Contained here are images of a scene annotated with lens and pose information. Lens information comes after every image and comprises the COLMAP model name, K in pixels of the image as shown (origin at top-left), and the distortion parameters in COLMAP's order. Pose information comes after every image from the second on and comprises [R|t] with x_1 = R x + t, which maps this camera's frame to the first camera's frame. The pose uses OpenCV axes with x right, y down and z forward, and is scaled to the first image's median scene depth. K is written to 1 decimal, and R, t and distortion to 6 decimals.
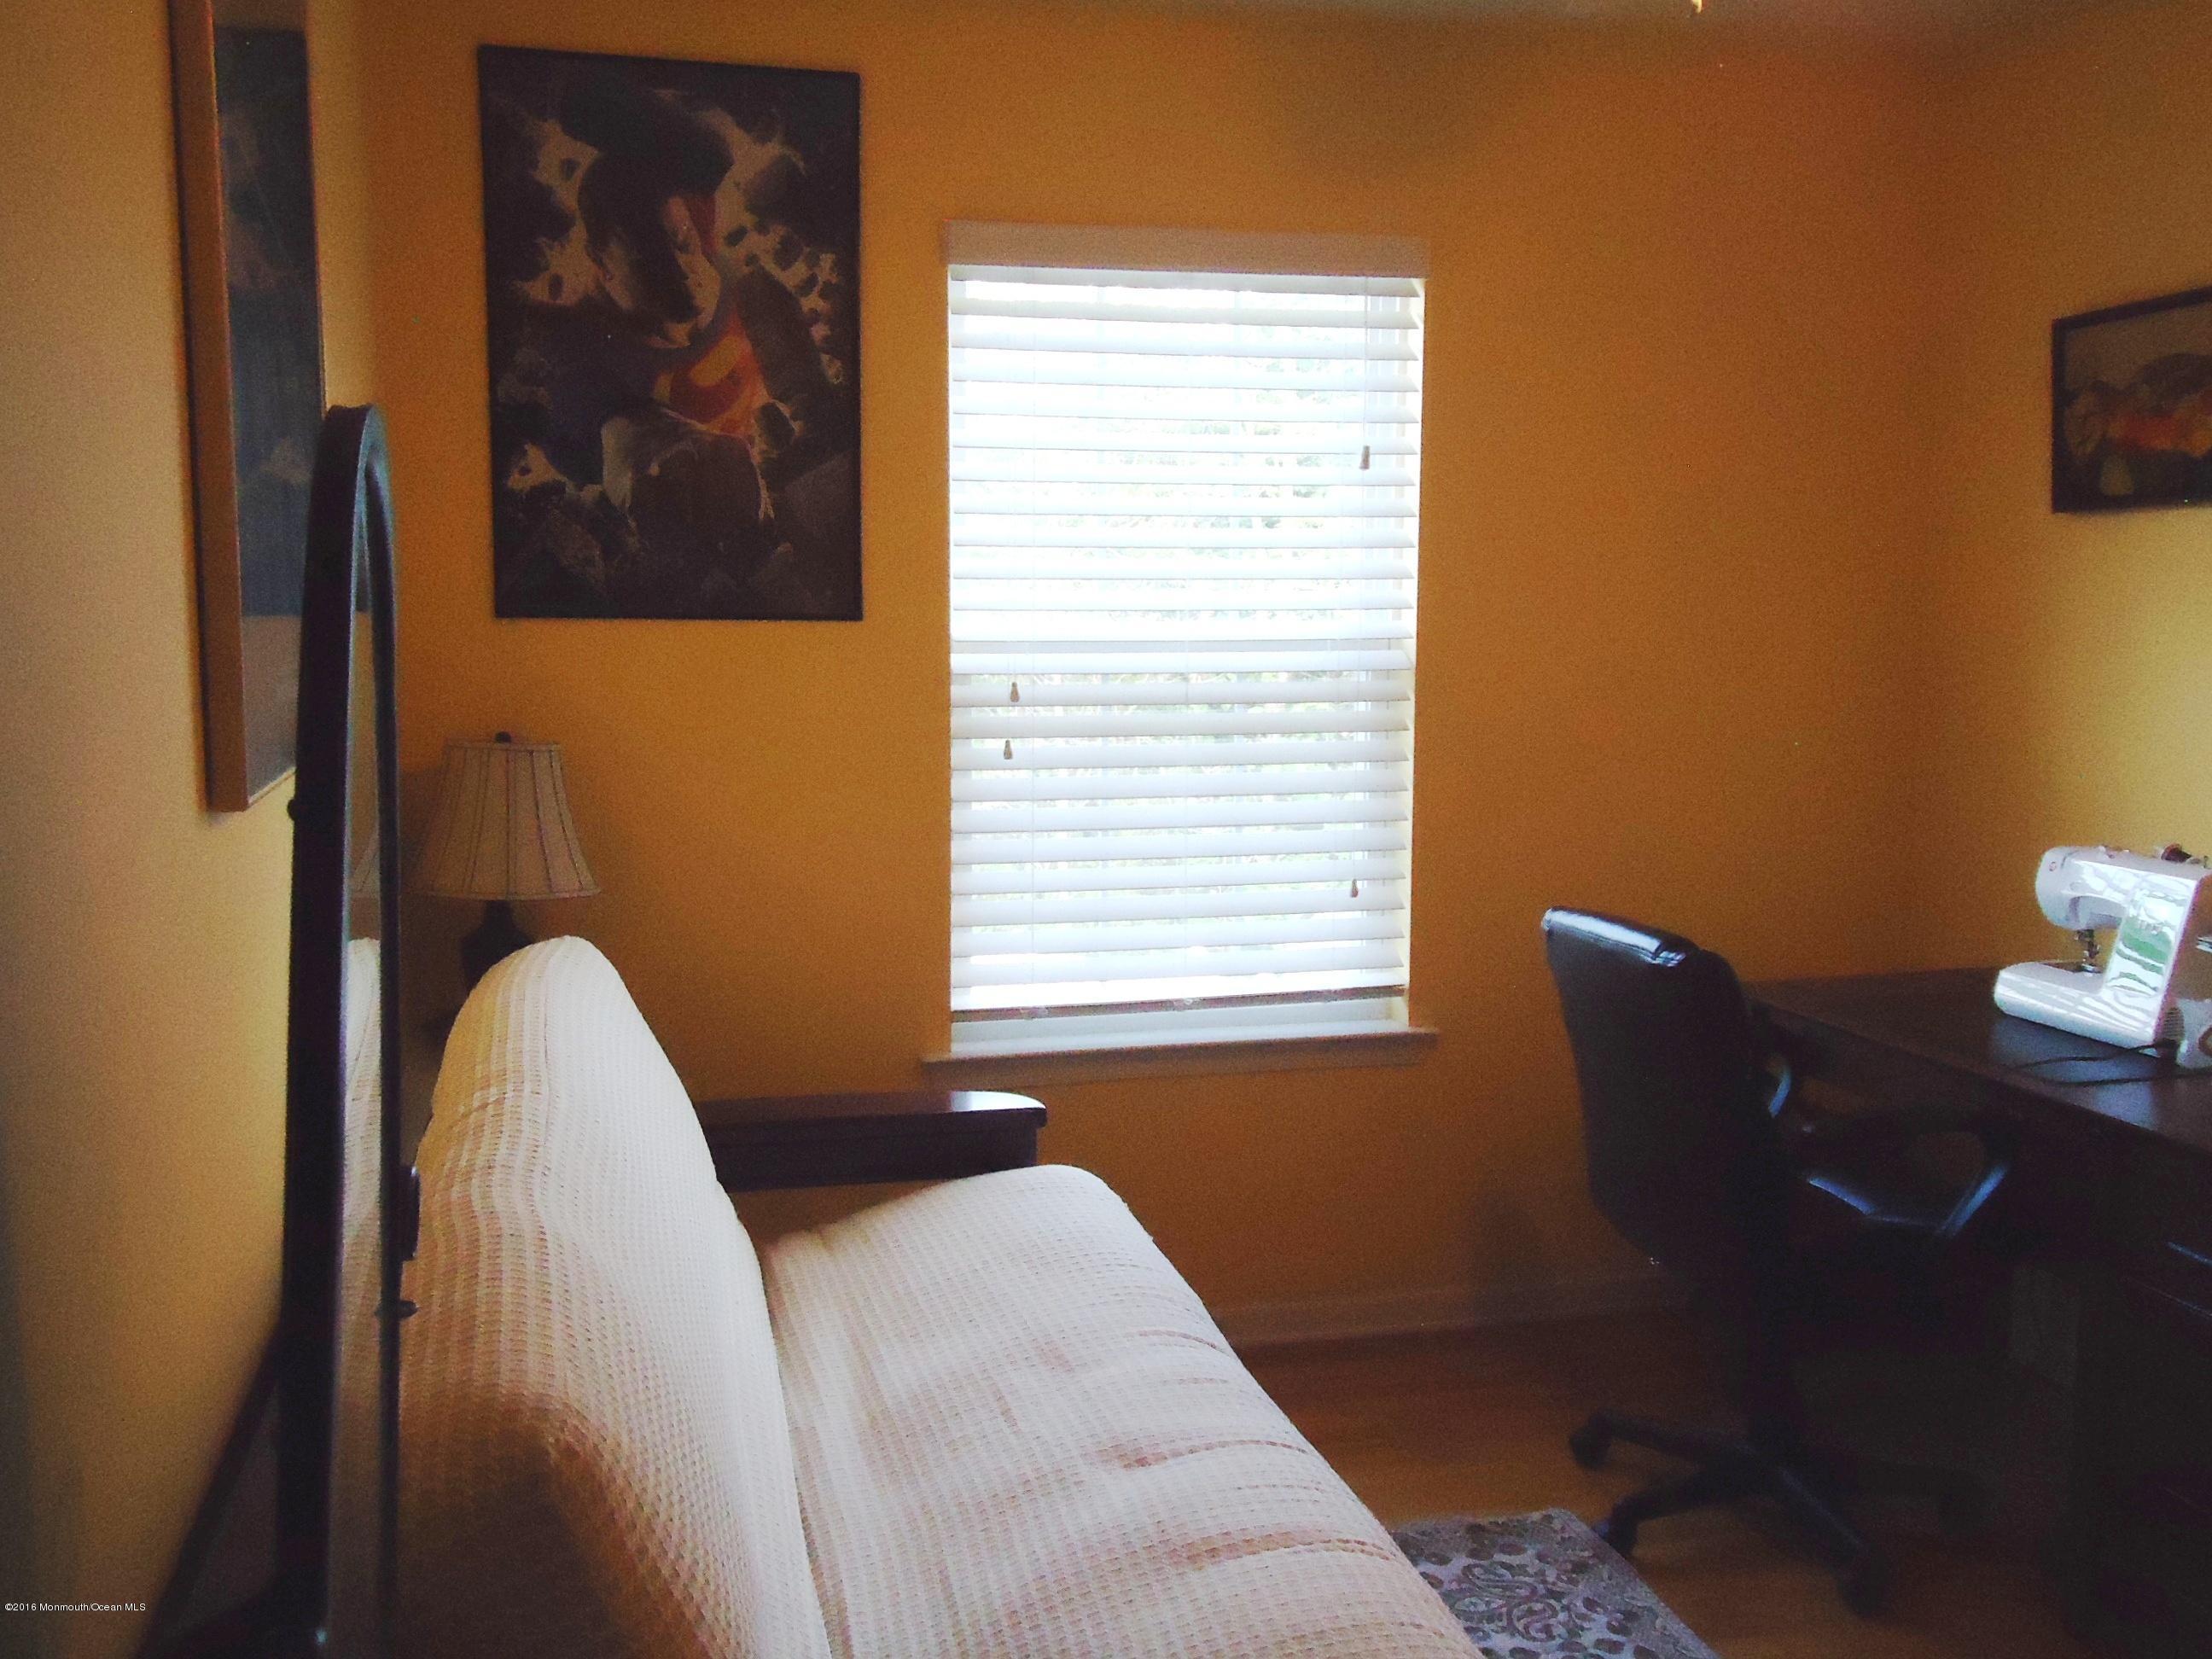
lens RADIAL K [[2062.7, 0, 1106.0], [0, 2062.7, 829.5], [0, 0, 1]] dist [0.002795, -0.001959]
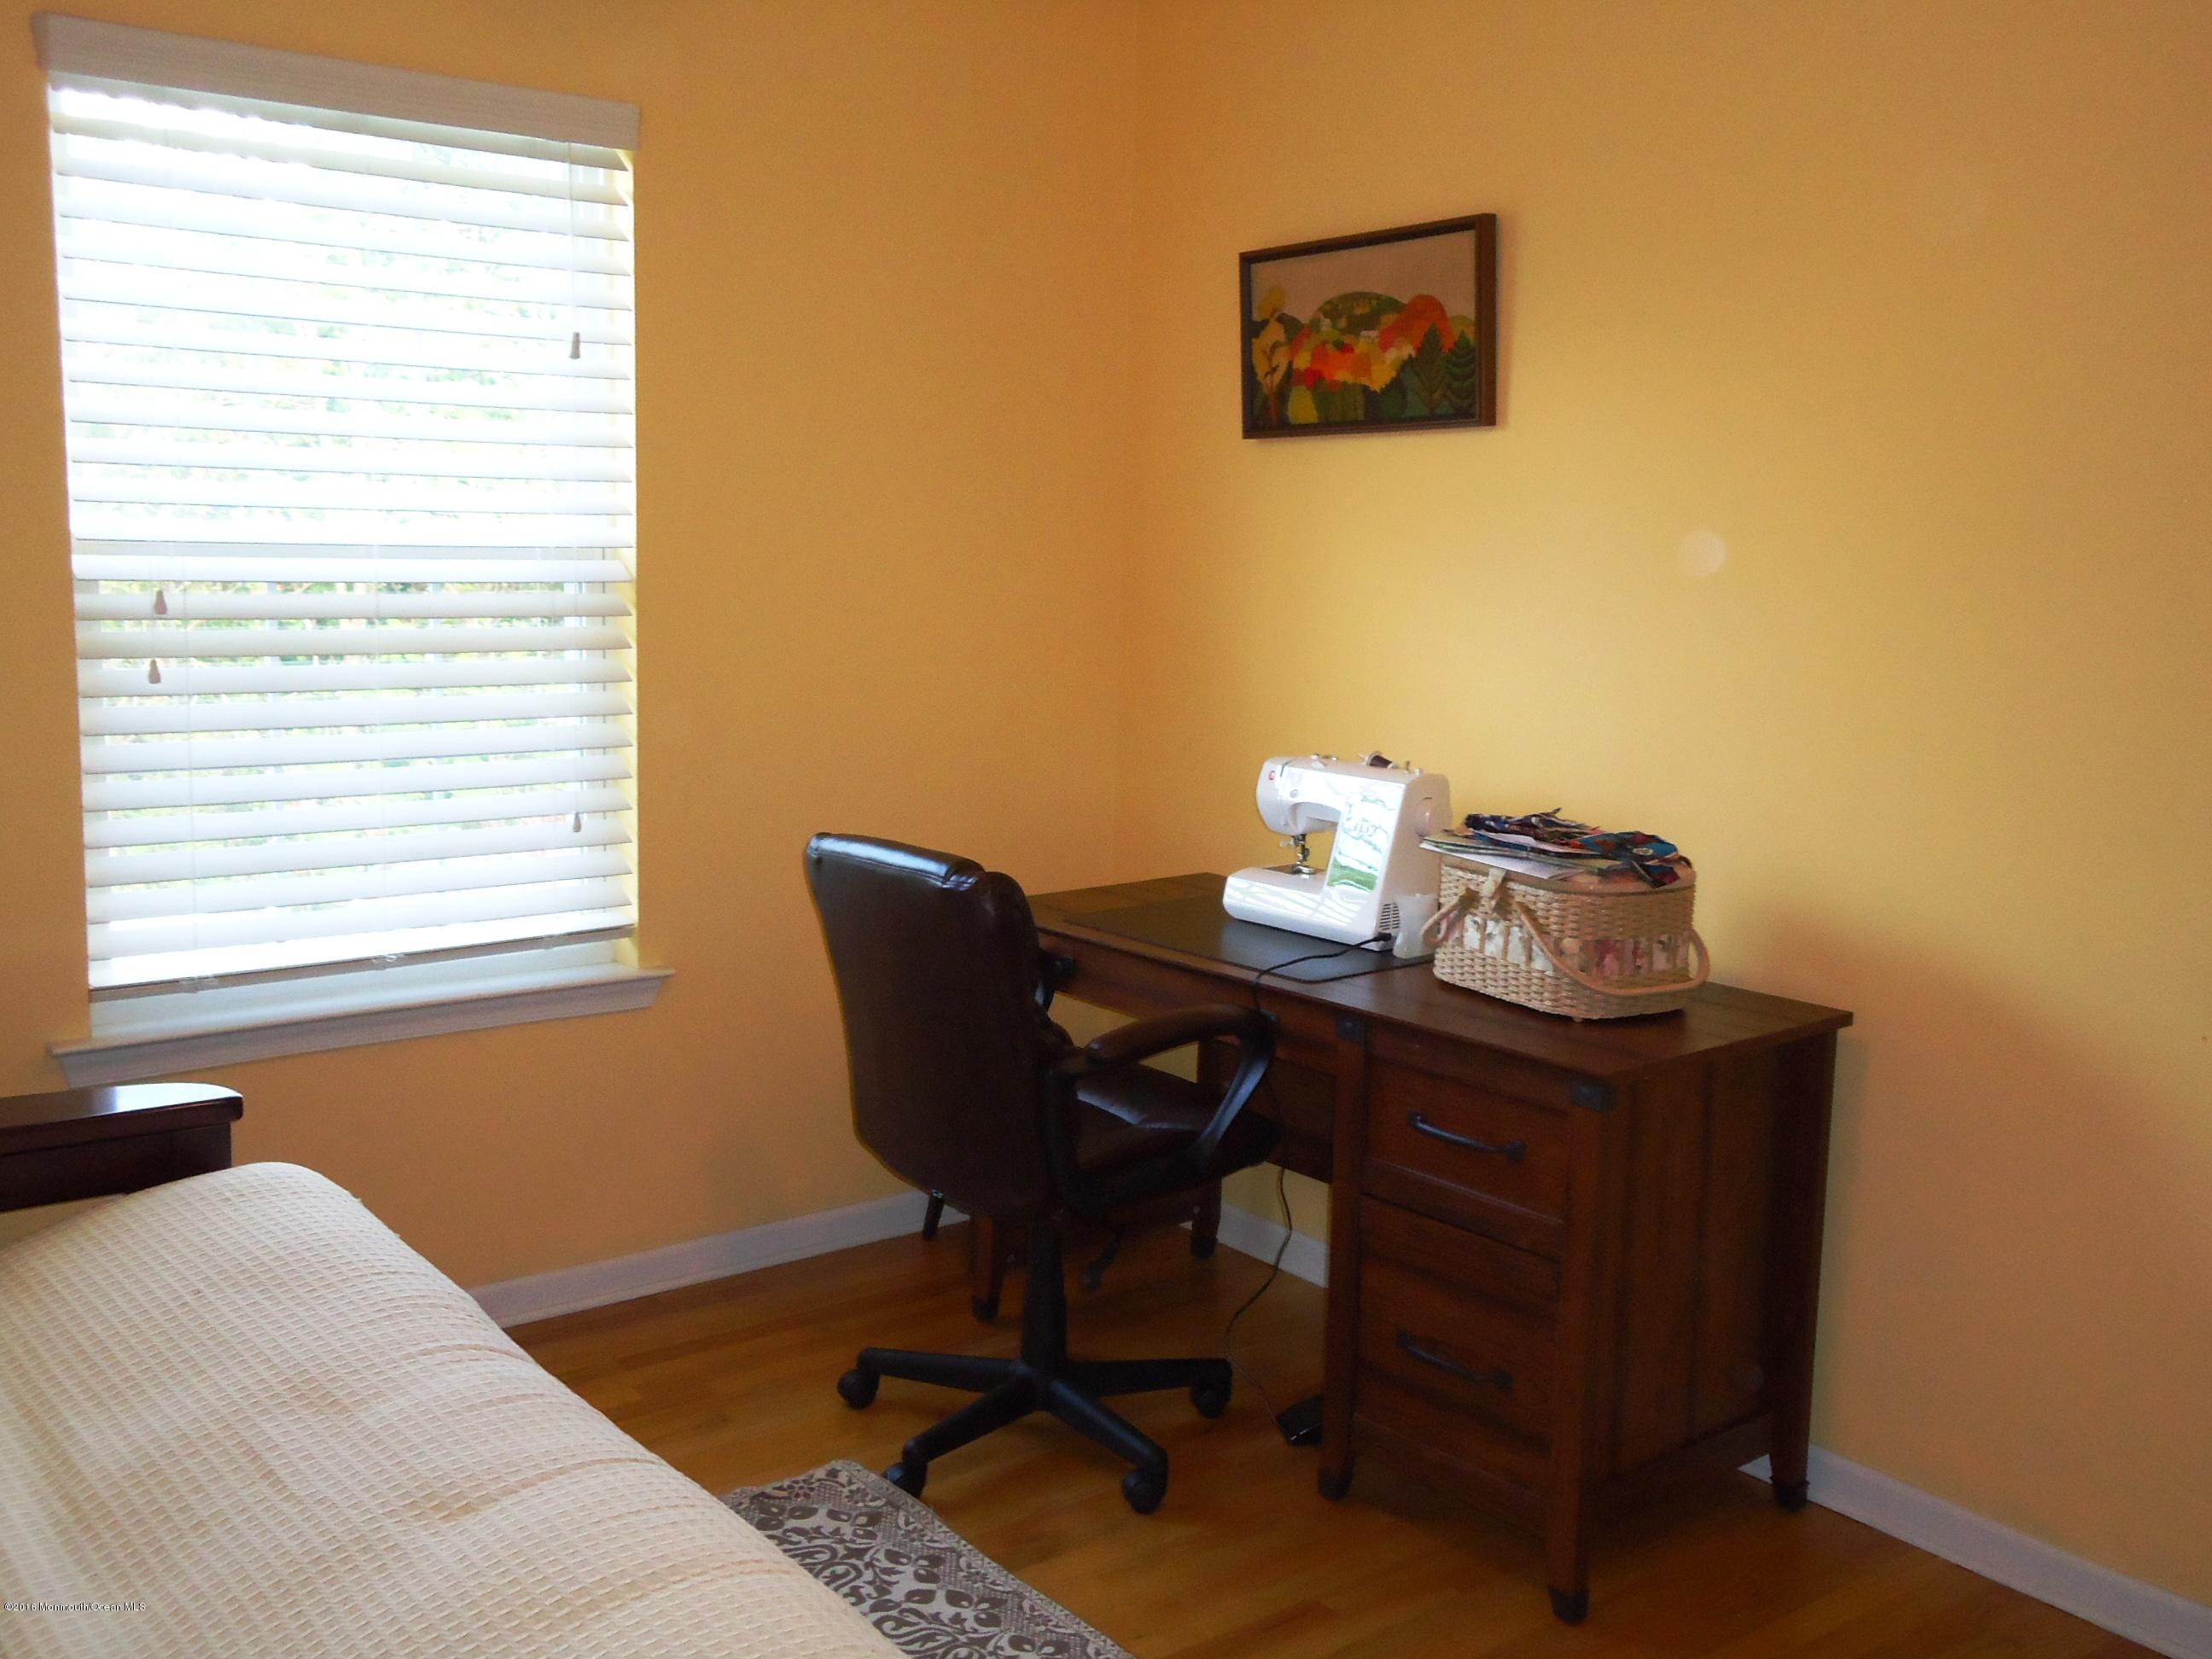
lens RADIAL K [[2056.5, 0, 1106.0], [0, 2056.5, 829.5], [0, 0, 1]] dist [0.019571, 0.003623]
pose [[0.903814, -0.040004, 0.426052, -0.064448], [0.024900, 0.998850, 0.040965, 0.000329], [-0.427201, -0.026416, 0.903771, 0.088487]]
